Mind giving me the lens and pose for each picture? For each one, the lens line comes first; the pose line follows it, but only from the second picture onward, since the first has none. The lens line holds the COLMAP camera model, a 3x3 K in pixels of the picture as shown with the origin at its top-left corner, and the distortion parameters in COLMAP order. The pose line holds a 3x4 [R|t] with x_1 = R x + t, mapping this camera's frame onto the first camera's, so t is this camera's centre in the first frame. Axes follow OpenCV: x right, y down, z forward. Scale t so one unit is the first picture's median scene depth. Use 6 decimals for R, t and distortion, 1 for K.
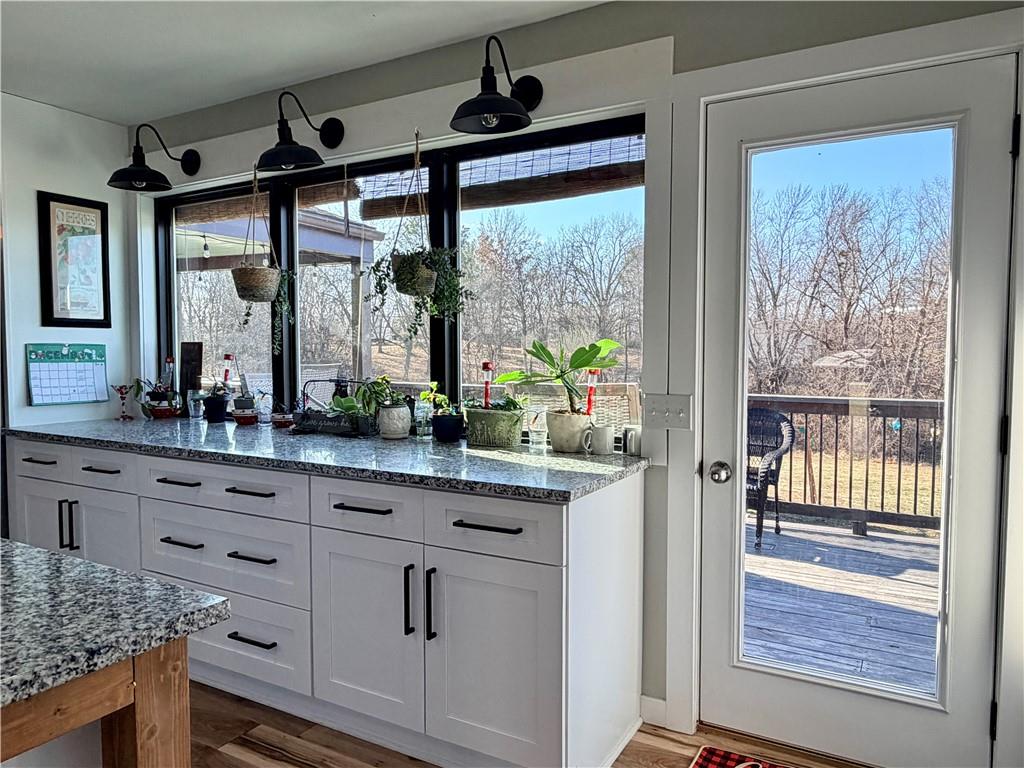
lens RADIAL K [[711.6, 0, 508.0], [0, 711.6, 384.1], [0, 0, 1]] dist [0.002666, -0.002861]
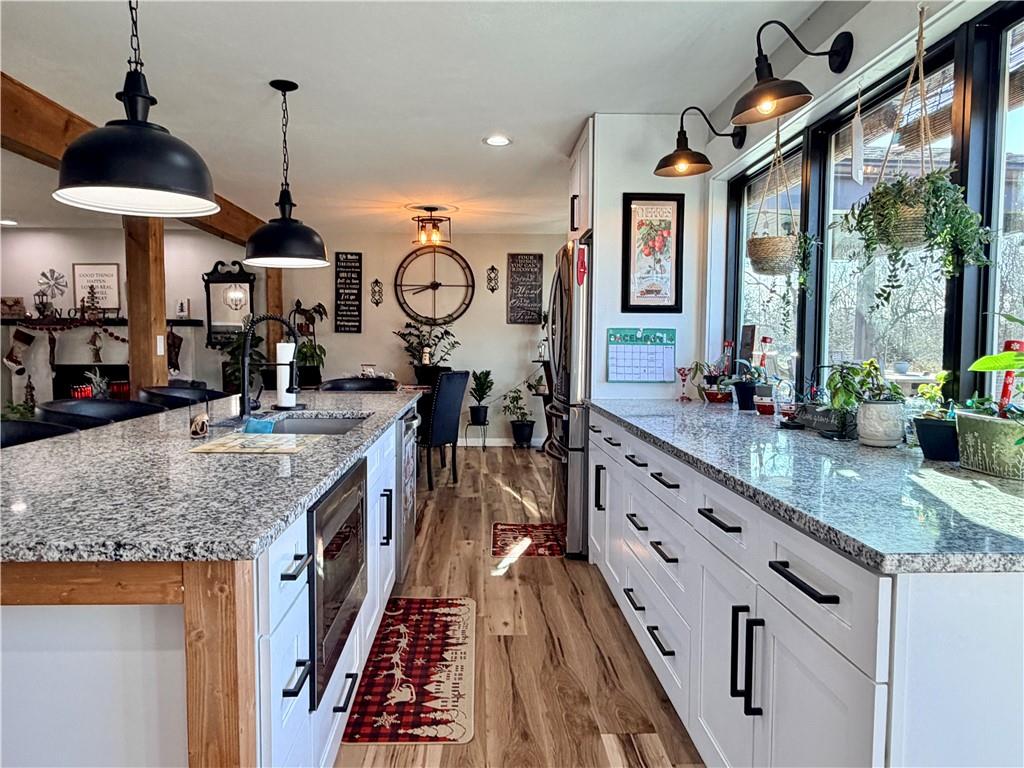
lens RADIAL K [[711.6, 0, 502.1], [0, 711.6, 386.8], [0, 0, 1]] dist [0.002666, -0.002861]
pose [[0.529340, 0.052596, -0.846778, 0.627953], [-0.046182, 0.998383, 0.033143, 0.023158], [0.847152, 0.021562, 0.530913, 0.703950]]
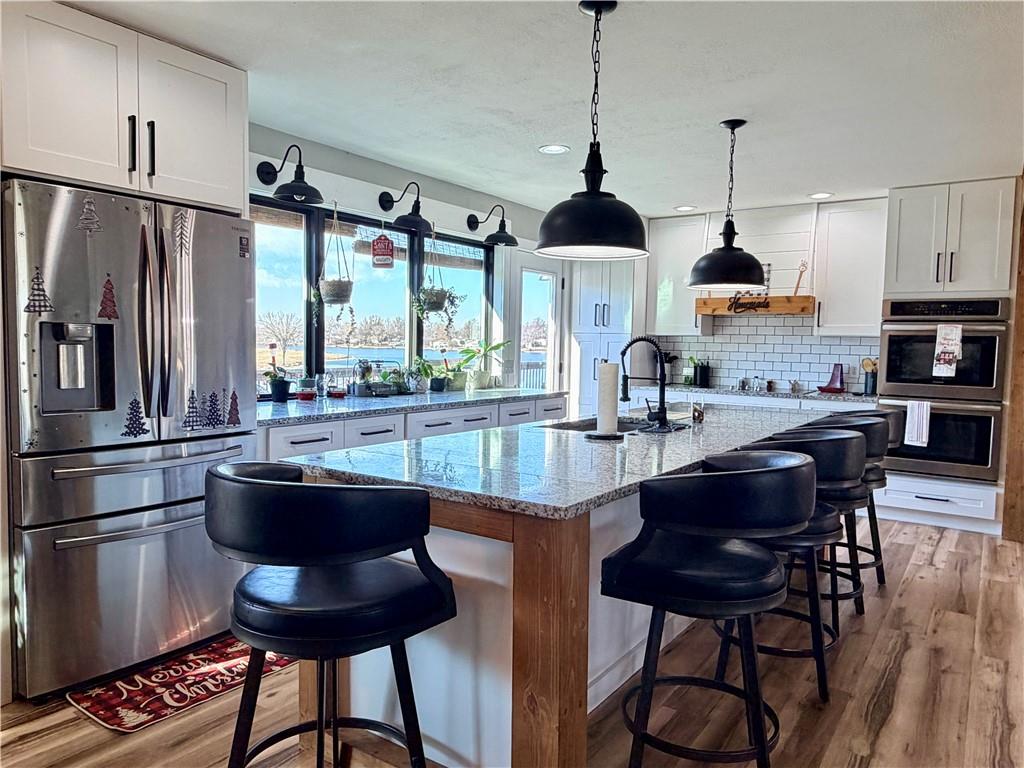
lens RADIAL K [[711.6, 0, 508.4], [0, 711.6, 385.8], [0, 0, 1]] dist [0.002666, -0.002861]
pose [[0.076827, -0.057732, 0.995372, -4.639021], [0.031866, 0.997954, 0.055423, -0.077626], [-0.996535, 0.027460, 0.078510, 1.622393]]
